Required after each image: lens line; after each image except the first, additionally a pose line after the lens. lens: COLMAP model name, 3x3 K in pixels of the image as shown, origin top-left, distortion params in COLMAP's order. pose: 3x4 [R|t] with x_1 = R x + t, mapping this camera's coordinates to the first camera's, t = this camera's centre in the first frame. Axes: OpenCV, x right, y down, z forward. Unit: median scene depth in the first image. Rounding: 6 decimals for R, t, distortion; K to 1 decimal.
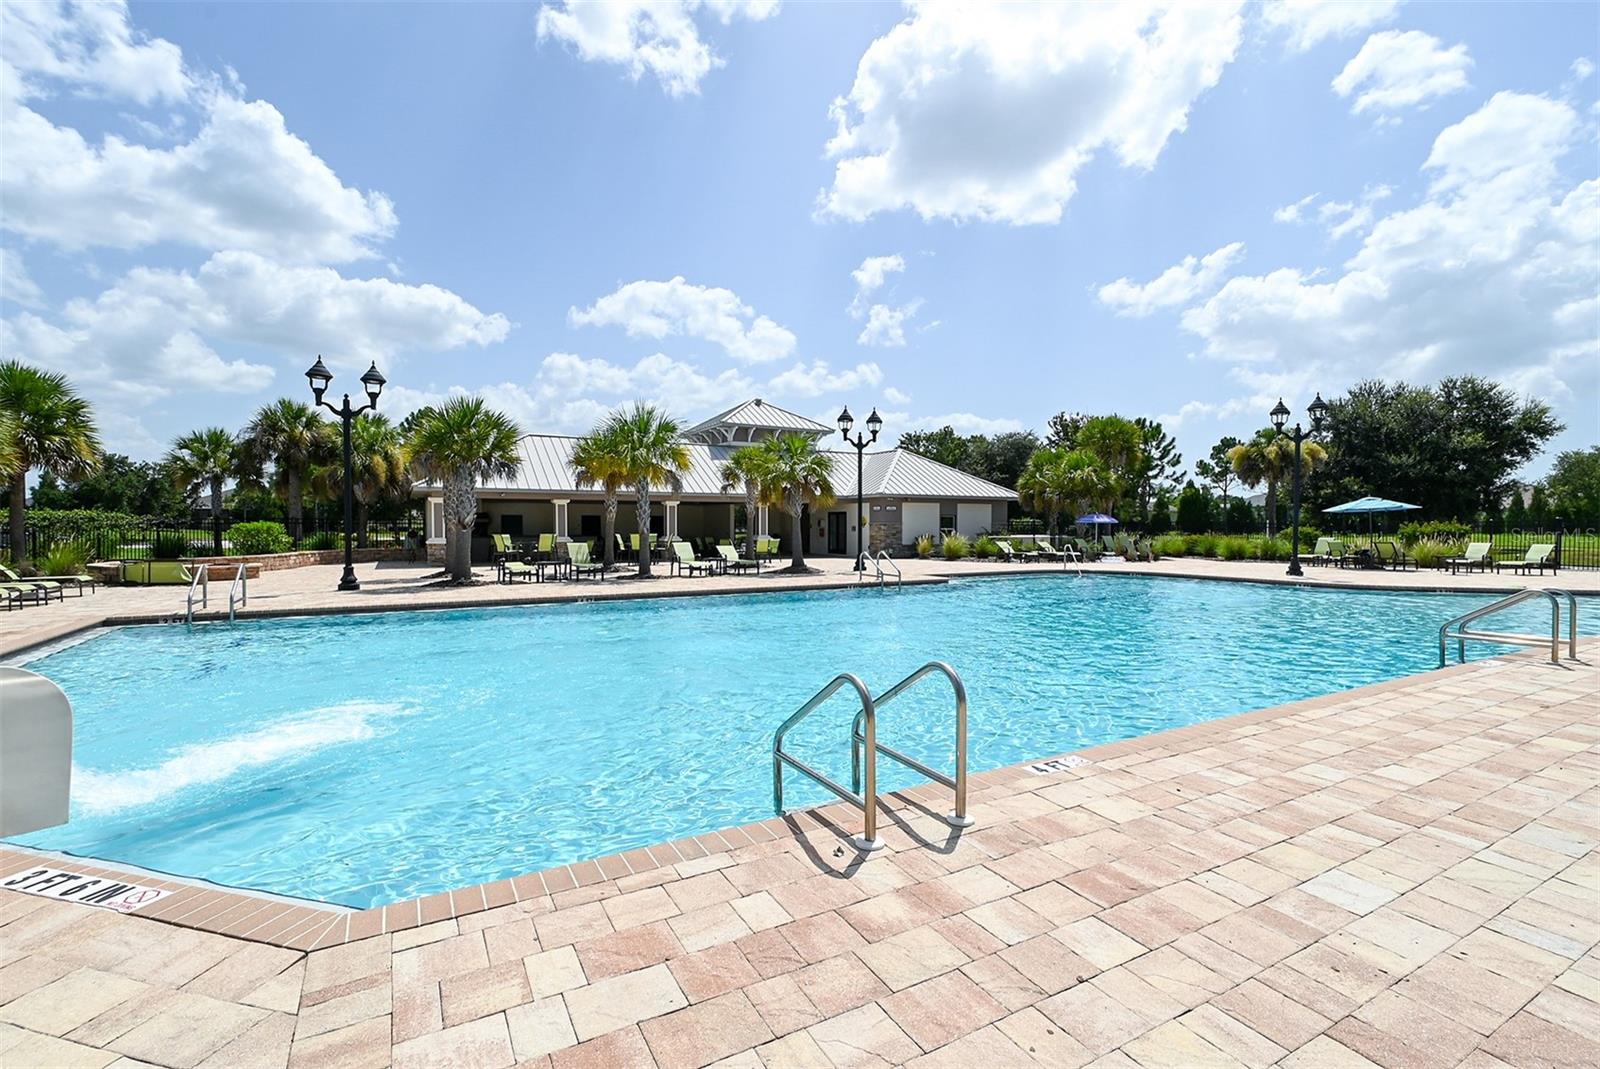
lens RADIAL K [[693.5, 0, 804.9], [0, 693.5, 529.0], [0, 0, 1]] dist [-0.001869, -0.000309]
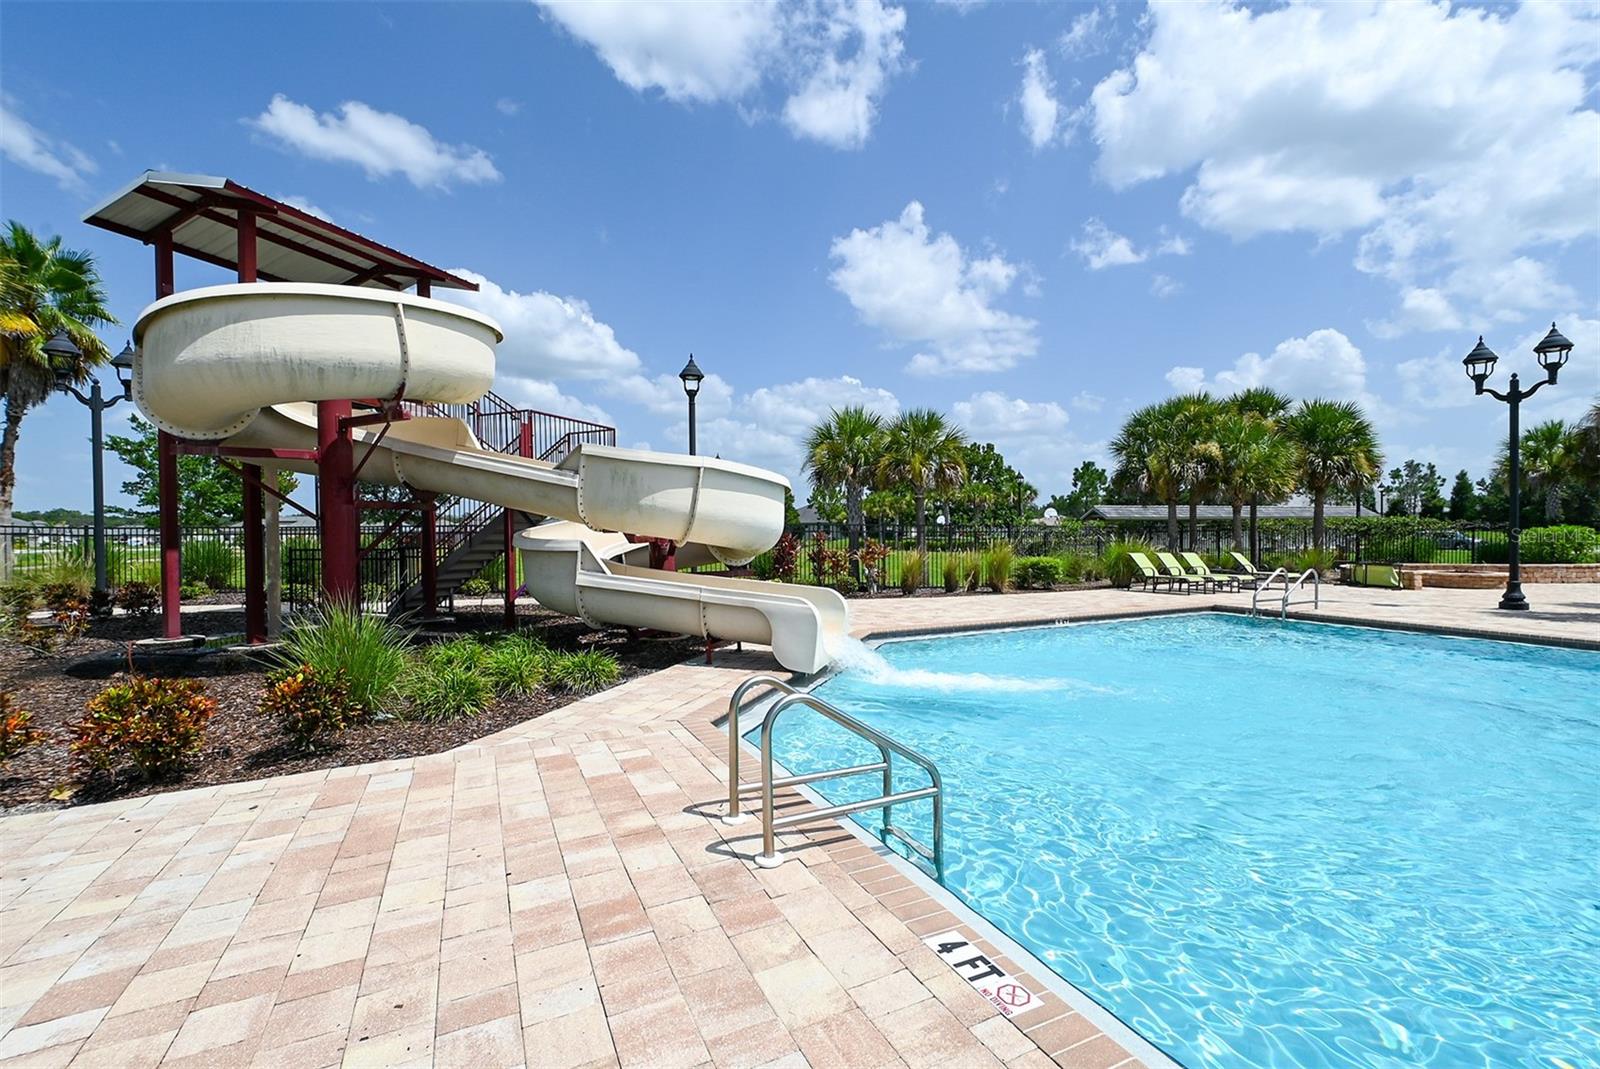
lens RADIAL K [[693.5, 0, 804.9], [0, 693.5, 529.0], [0, 0, 1]] dist [-0.001869, -0.000309]
pose [[-0.042662, -0.004695, -0.999079, 1.220160], [-0.000730, 0.999989, -0.004668, -0.023008], [0.999089, 0.000530, -0.042665, 1.144884]]
